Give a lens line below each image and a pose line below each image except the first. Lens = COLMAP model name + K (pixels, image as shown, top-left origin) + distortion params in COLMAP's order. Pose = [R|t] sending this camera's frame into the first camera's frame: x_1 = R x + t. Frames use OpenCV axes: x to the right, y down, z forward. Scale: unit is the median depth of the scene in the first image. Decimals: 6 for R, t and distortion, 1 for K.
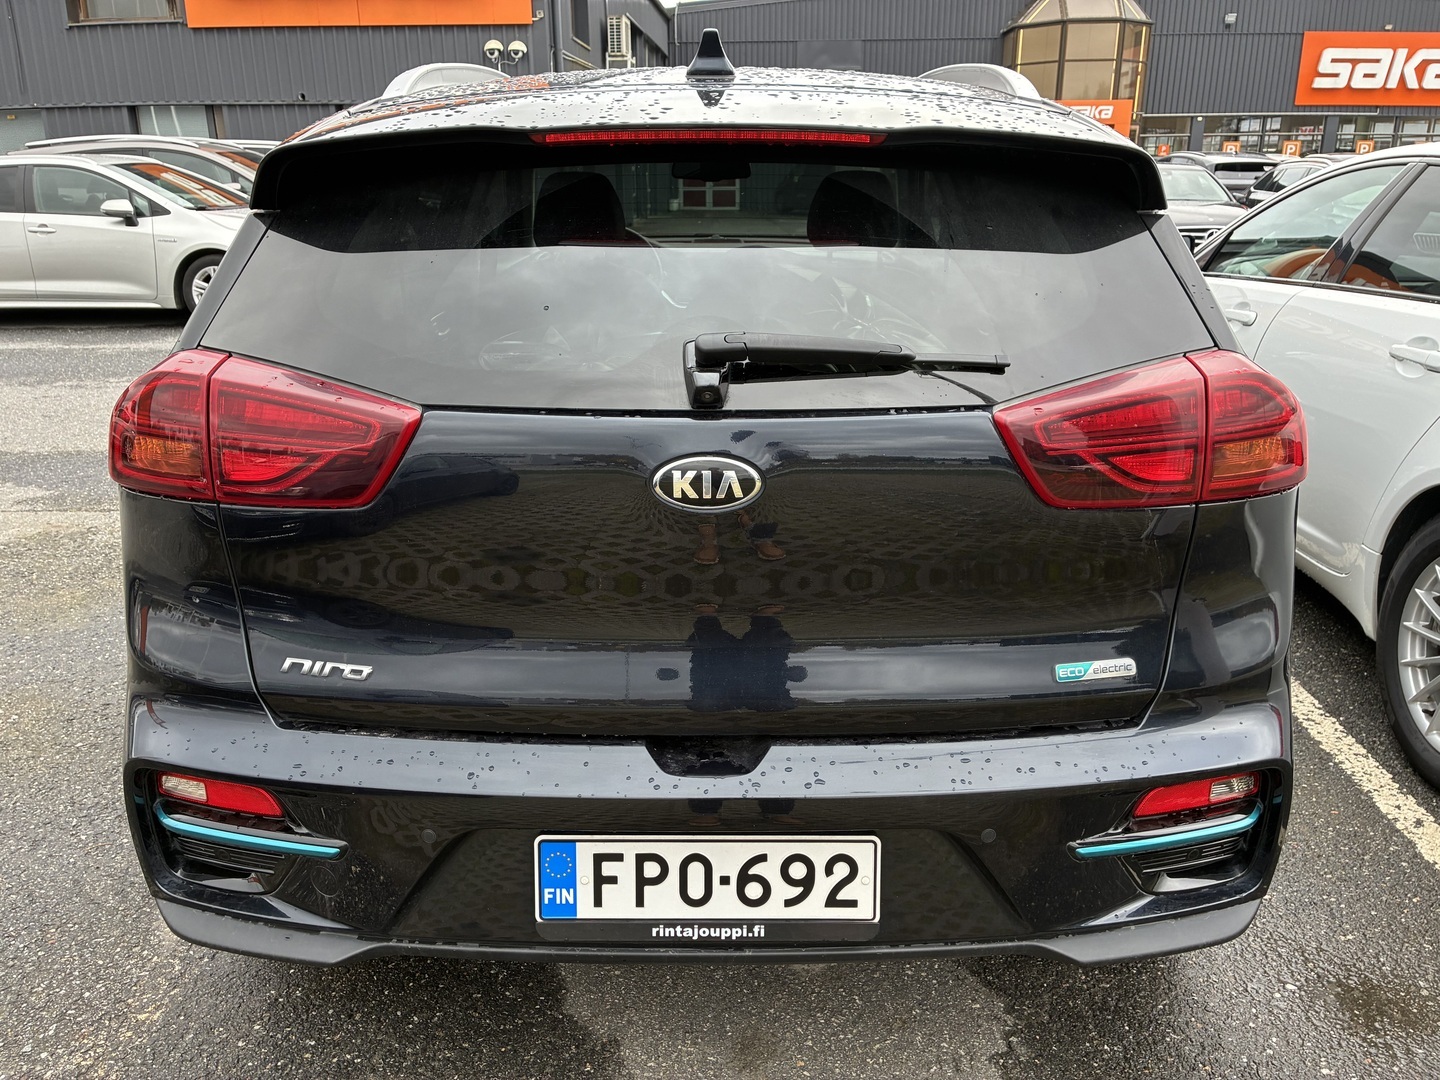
lens RADIAL K [[1118.5, 0, 725.9], [0, 1118.5, 546.1], [0, 0, 1]] dist [0.014525, -0.025361]
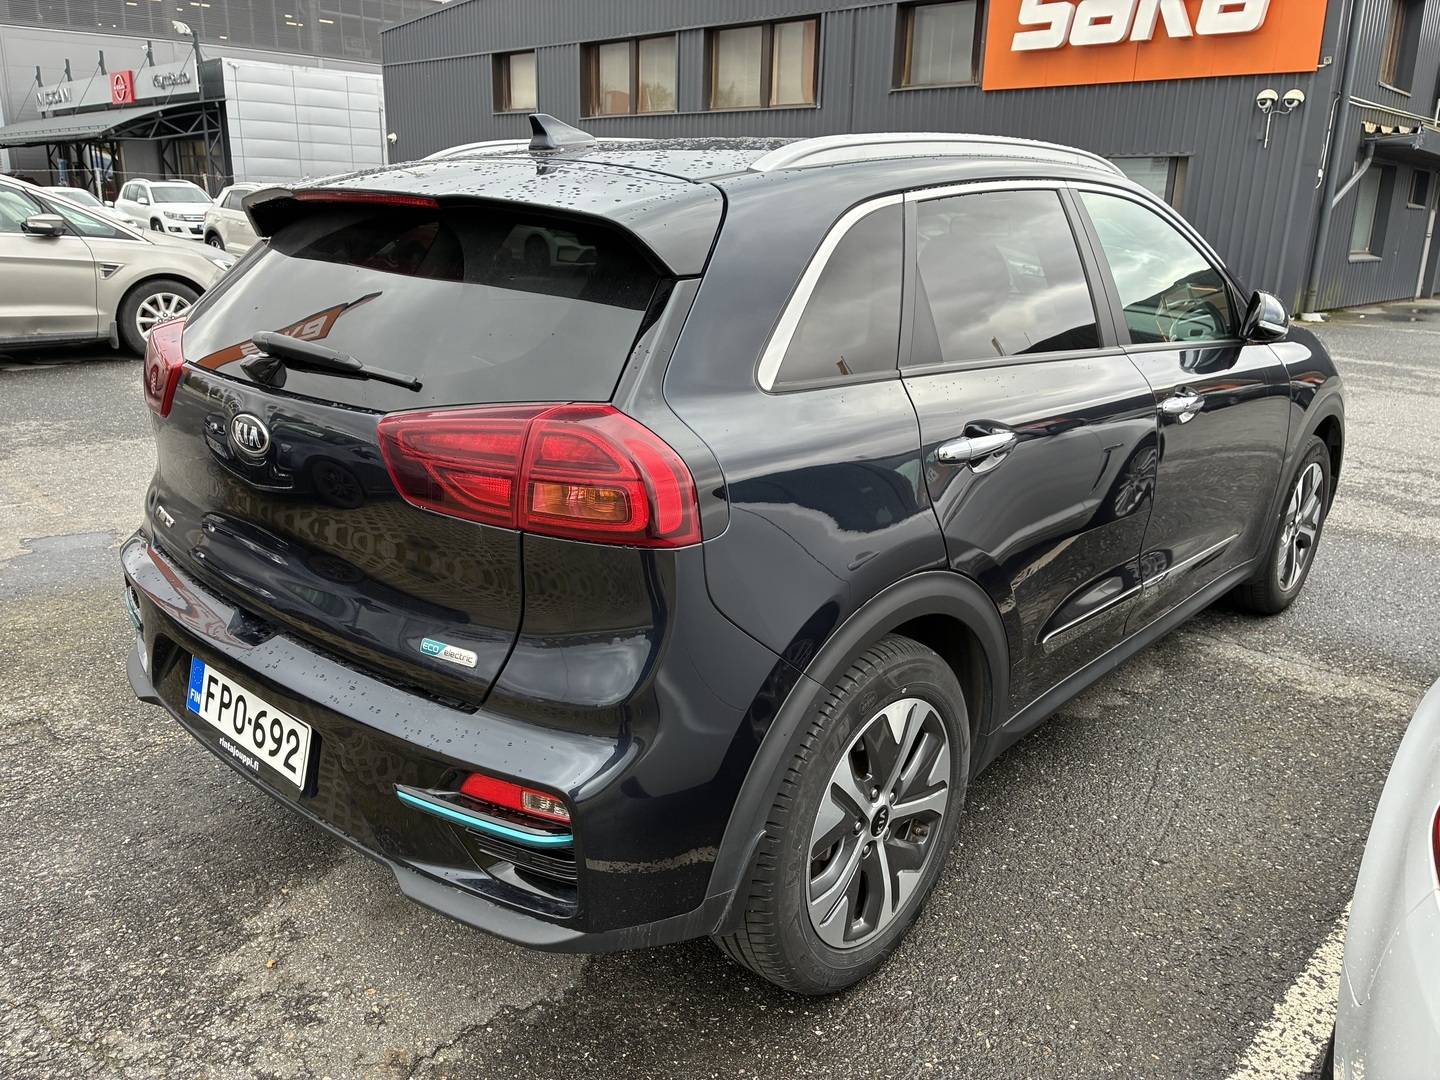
lens RADIAL K [[1118.5, 0, 725.9], [0, 1118.5, 546.1], [0, 0, 1]] dist [0.014525, -0.025361]
pose [[0.739647, 0.219967, -0.636033, 1.267636], [-0.244338, 0.968361, 0.050758, -0.128271], [0.627074, 0.117864, 0.769991, 0.266310]]
